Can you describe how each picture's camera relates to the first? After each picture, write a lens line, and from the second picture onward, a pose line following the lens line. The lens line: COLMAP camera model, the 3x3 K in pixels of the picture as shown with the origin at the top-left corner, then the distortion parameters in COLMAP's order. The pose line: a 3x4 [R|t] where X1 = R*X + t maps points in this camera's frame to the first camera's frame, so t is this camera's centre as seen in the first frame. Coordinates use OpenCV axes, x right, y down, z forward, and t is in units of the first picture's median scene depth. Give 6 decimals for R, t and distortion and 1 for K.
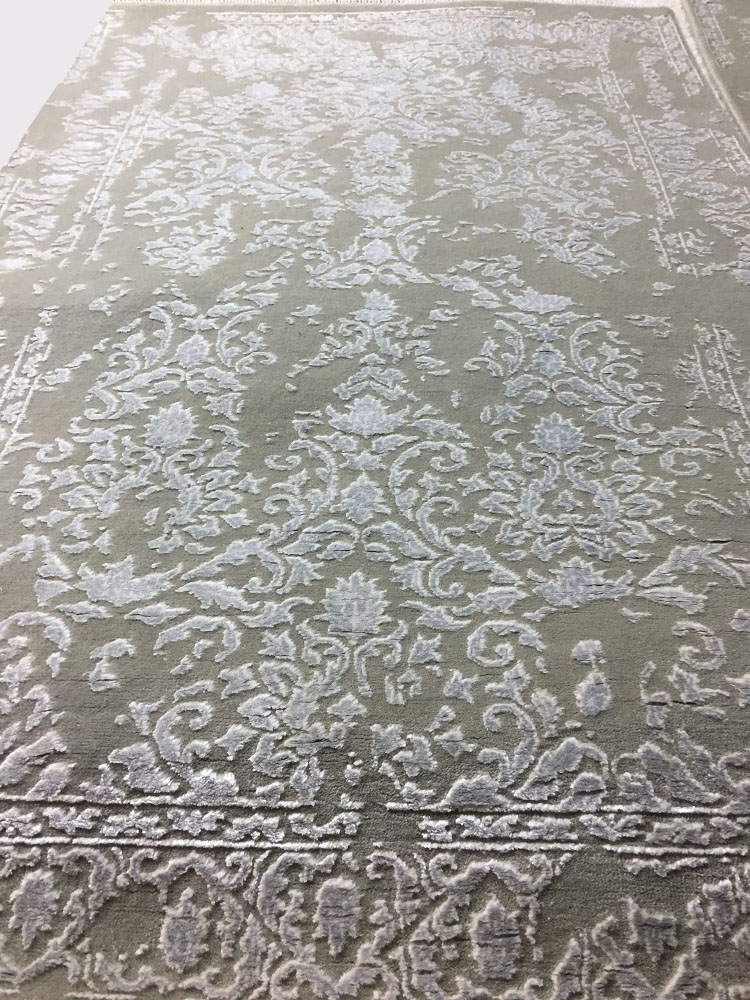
lens RADIAL K [[856.8, 0, 372.0], [0, 856.8, 504.4], [0, 0, 1]] dist [0.085445, -0.146446]
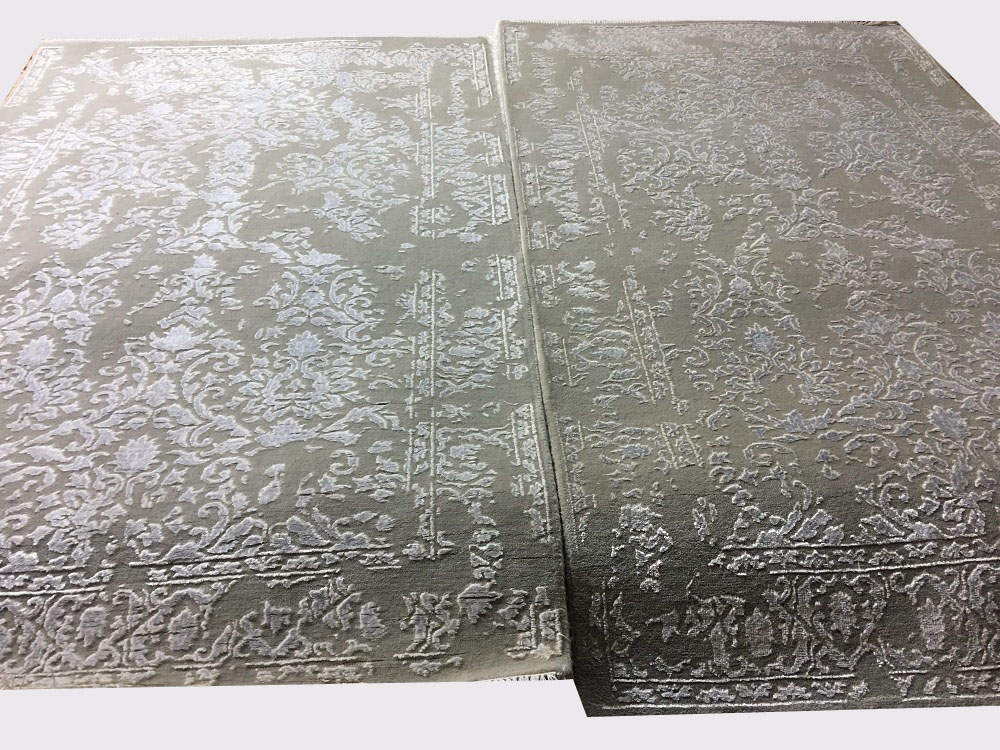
lens RADIAL K [[856.8, 0, 506.8], [0, 856.8, 377.8], [0, 0, 1]] dist [0.085445, -0.146446]
pose [[0.995424, -0.049666, 0.081634, 0.449690], [0.056715, 0.994643, -0.086427, 0.129890], [-0.076904, 0.090661, 0.992908, -0.536458]]
